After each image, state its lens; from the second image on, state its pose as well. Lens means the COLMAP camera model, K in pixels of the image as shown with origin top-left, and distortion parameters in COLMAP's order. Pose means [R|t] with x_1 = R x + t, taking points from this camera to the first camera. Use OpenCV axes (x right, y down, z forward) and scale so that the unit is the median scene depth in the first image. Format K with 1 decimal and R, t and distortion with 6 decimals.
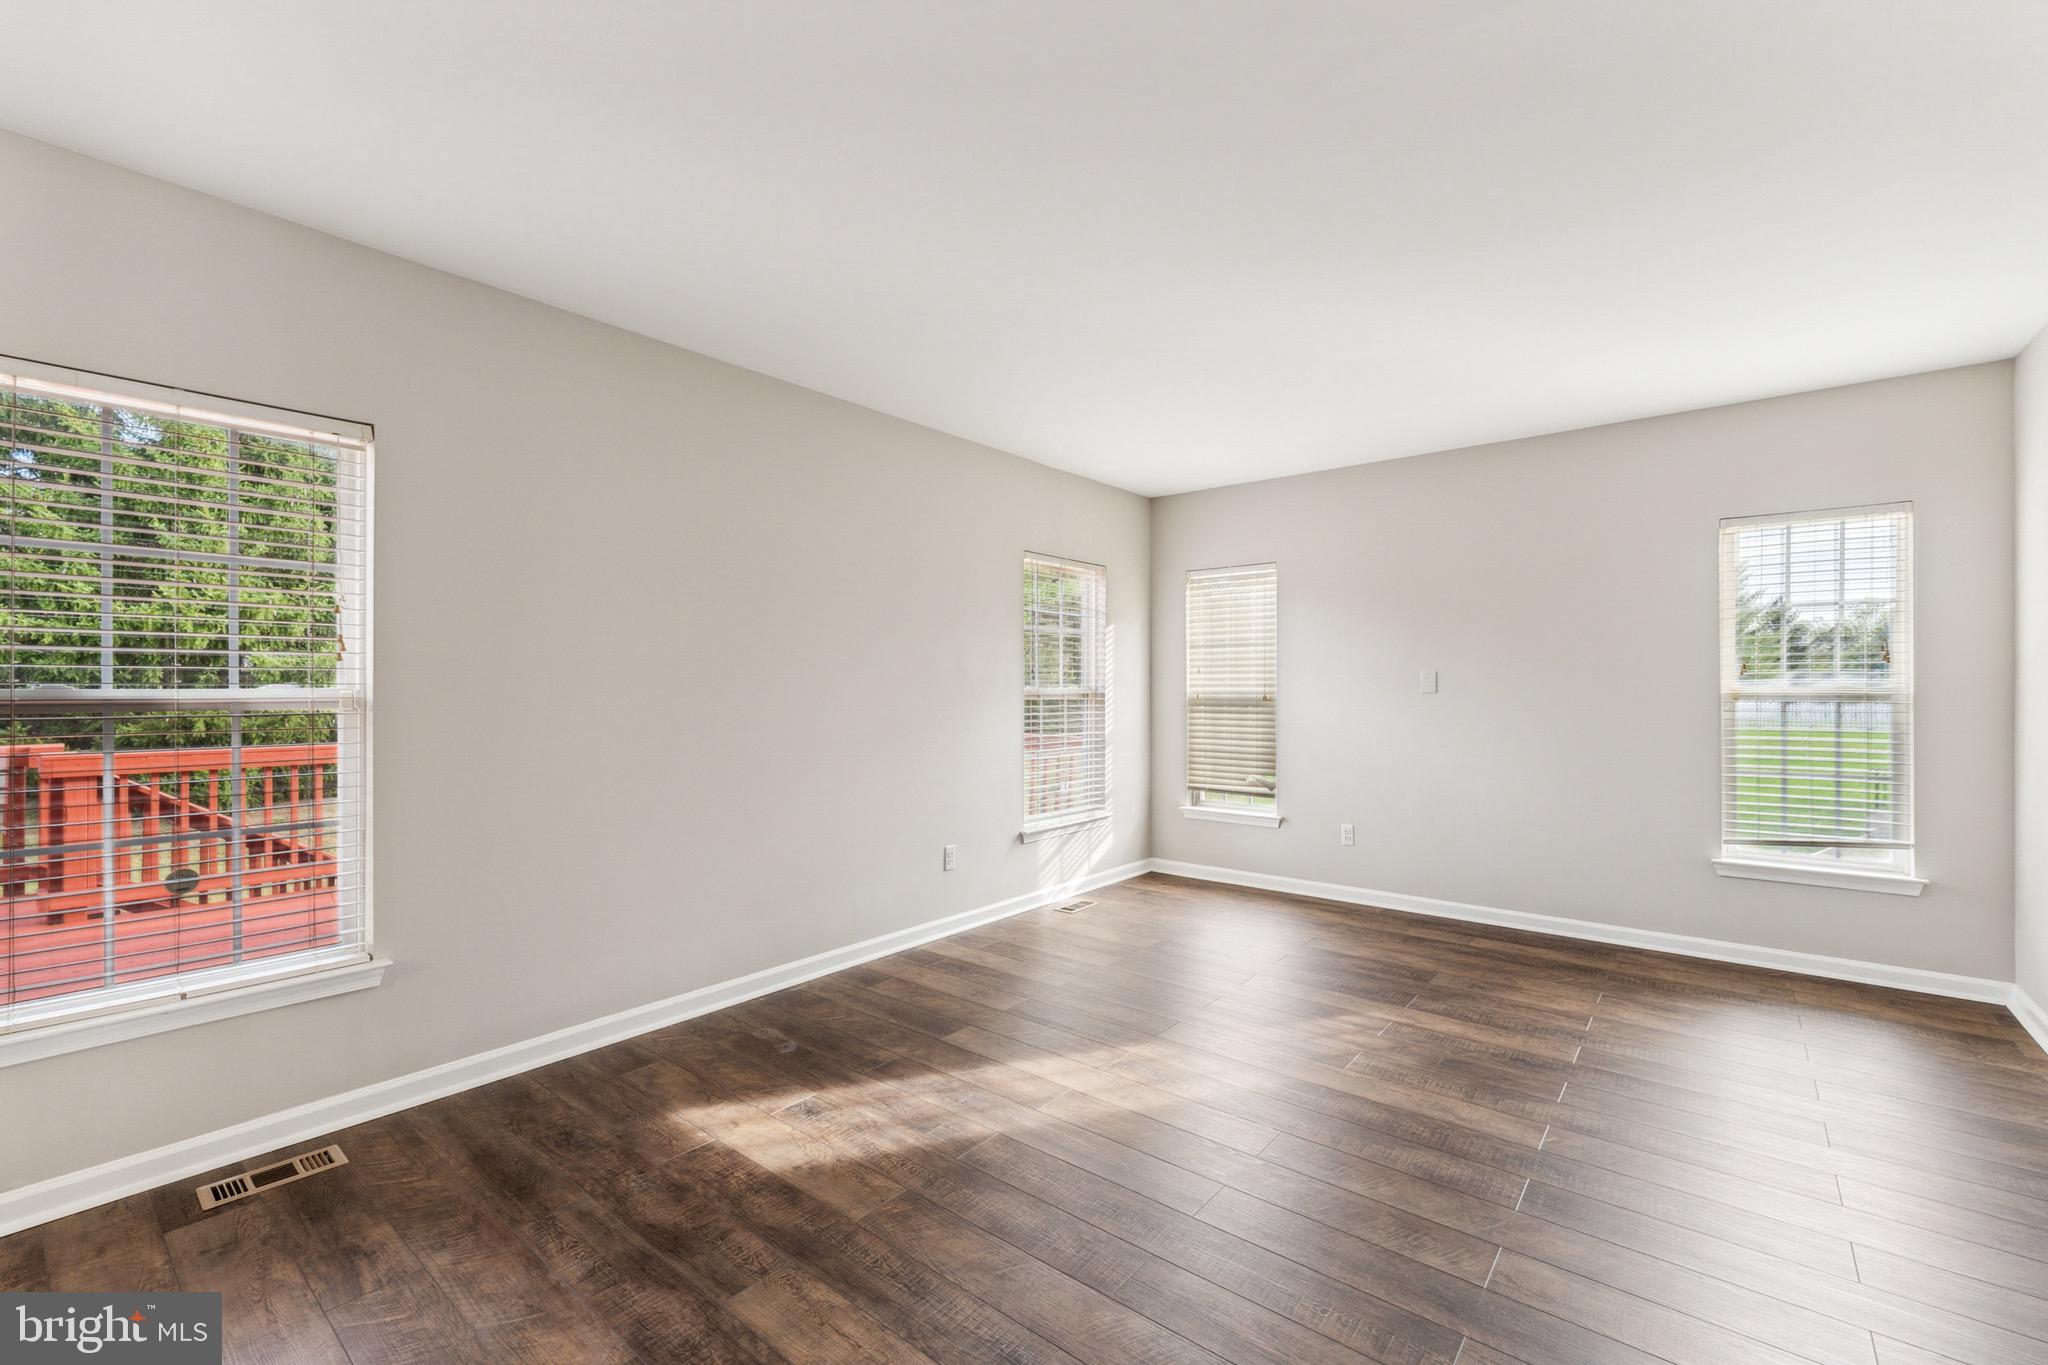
lens RADIAL K [[847.1, 0, 1033.5], [0, 847.1, 696.6], [0, 0, 1]] dist [0.002607, -0.000233]
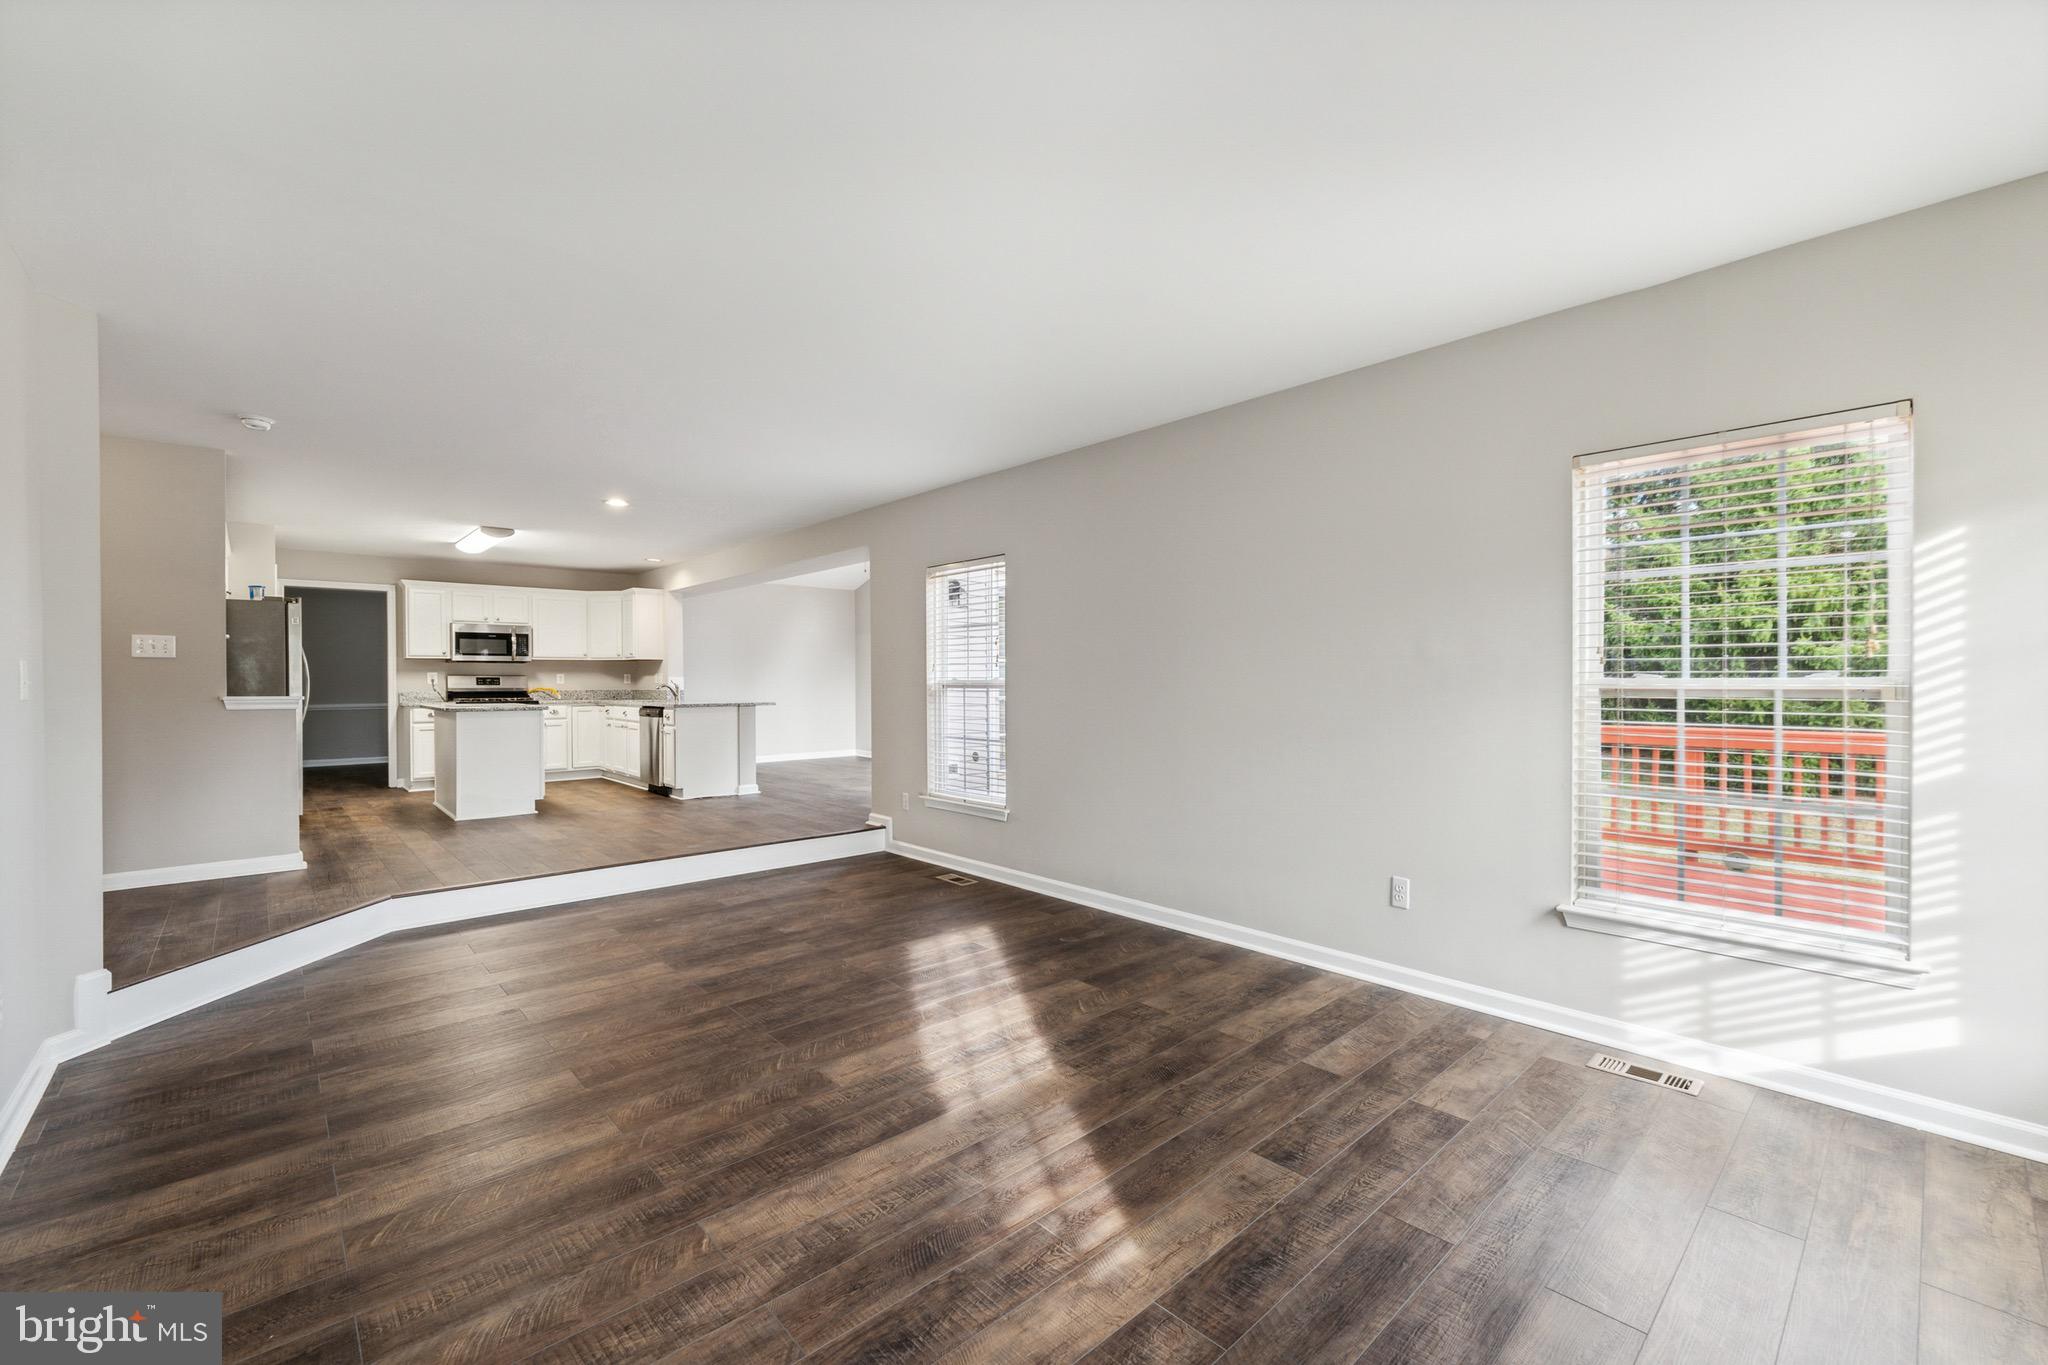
lens RADIAL K [[847.1, 0, 1031.4], [0, 847.1, 686.9], [0, 0, 1]] dist [0.002607, -0.000233]
pose [[-0.139688, 0.009599, -0.990149, 0.738243], [-0.005267, 0.999932, 0.010437, -0.009964], [0.990182, 0.006673, -0.139628, 0.767347]]
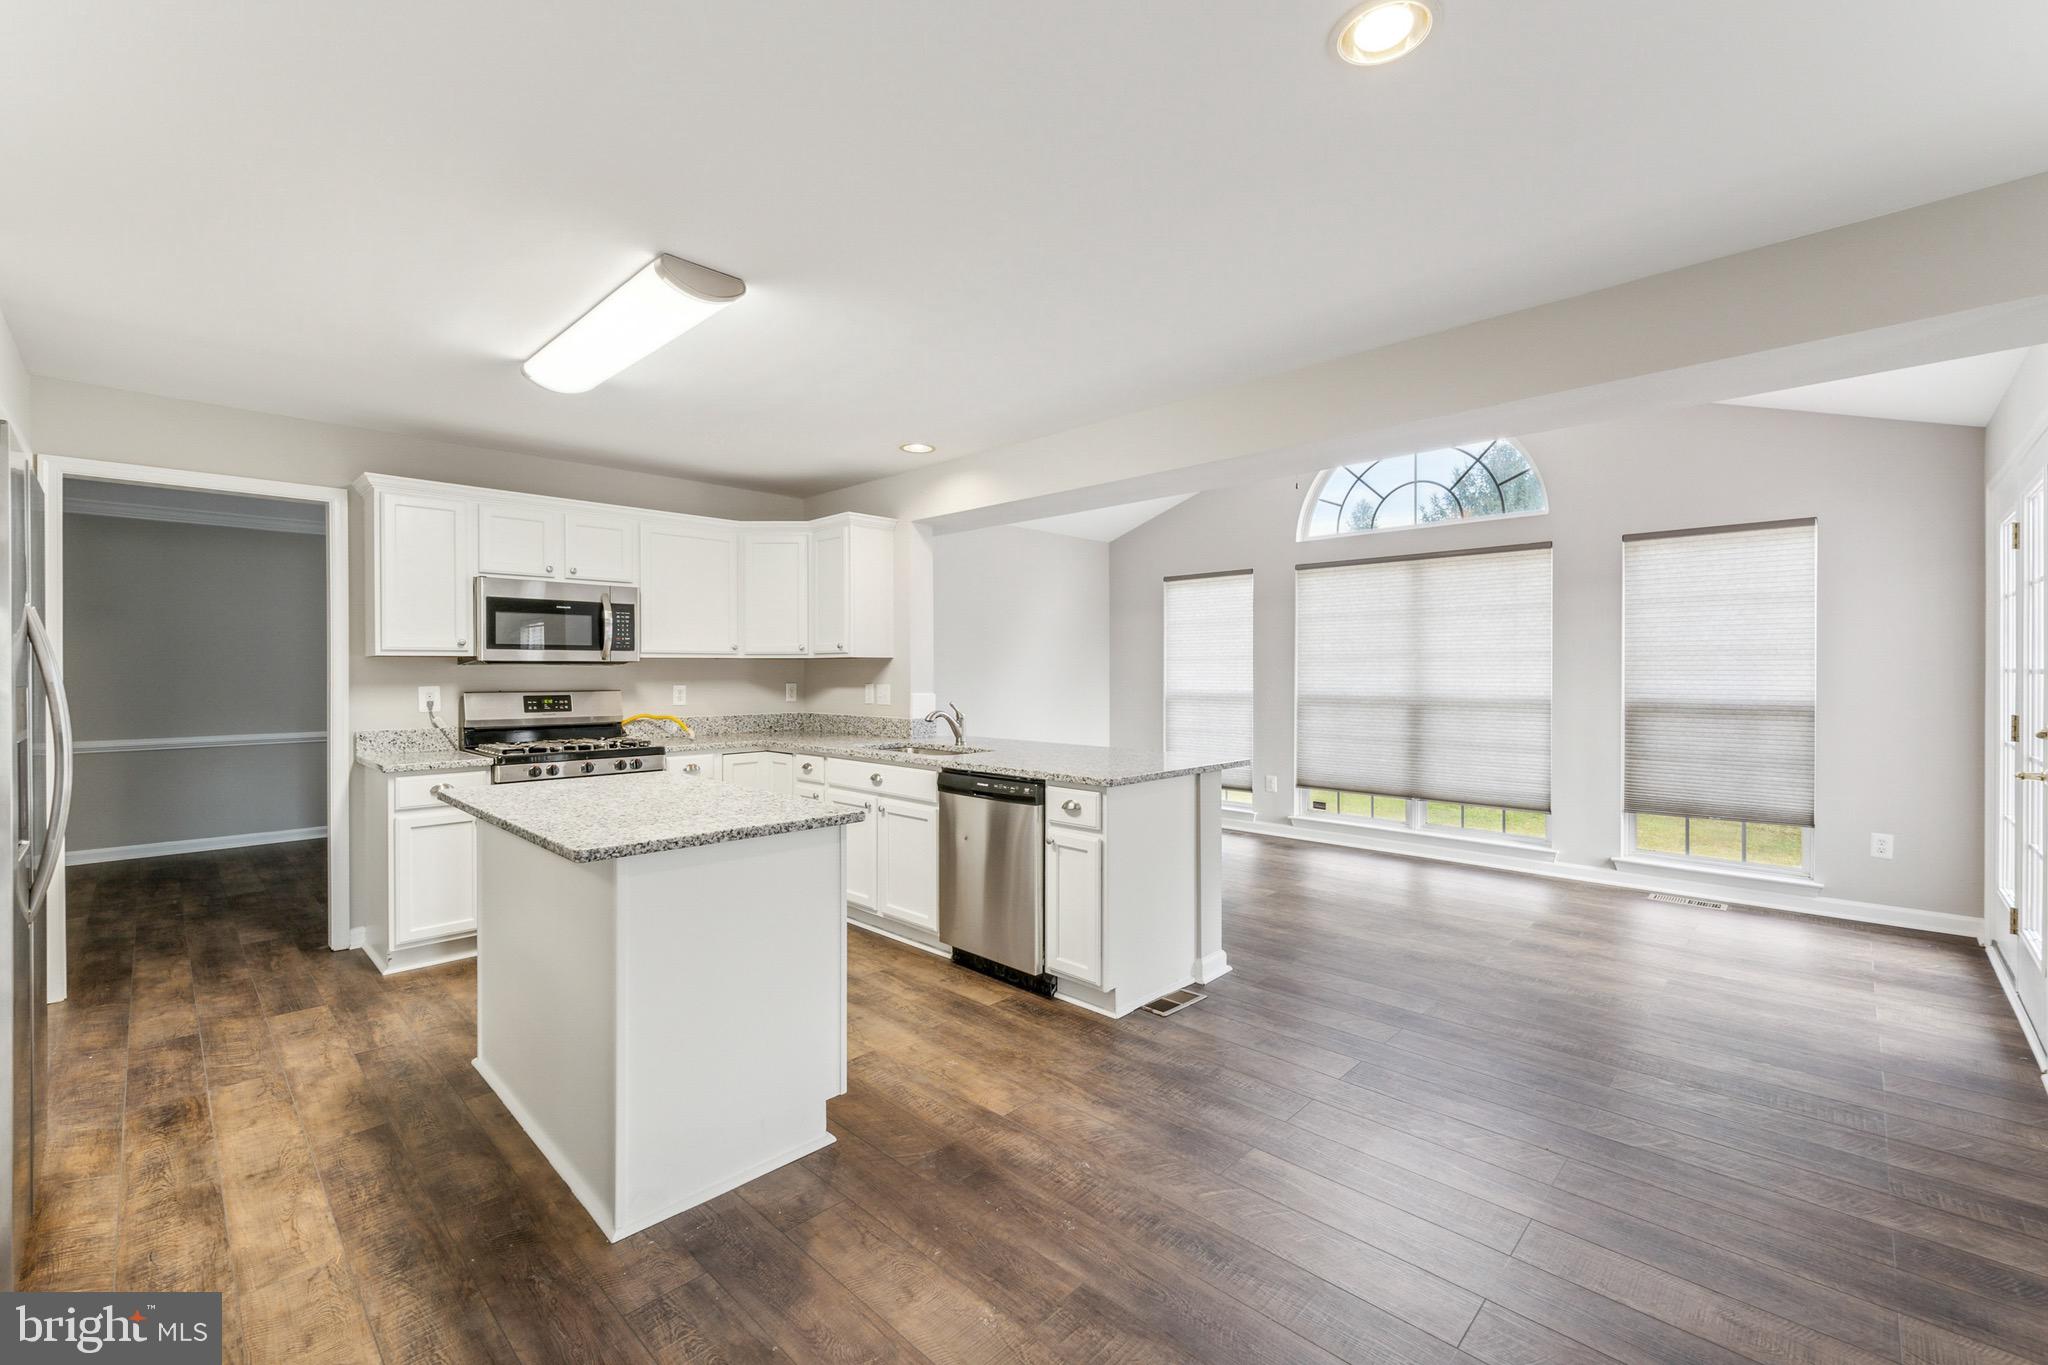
lens RADIAL K [[847.1, 0, 1022.9], [0, 847.1, 676.2], [0, 0, 1]] dist [0.002607, -0.000233]
pose [[-0.082804, 0.008931, -0.996526, -0.233235], [-0.006968, 0.999930, 0.009540, -0.040908], [0.996542, 0.007734, -0.082736, -0.245843]]
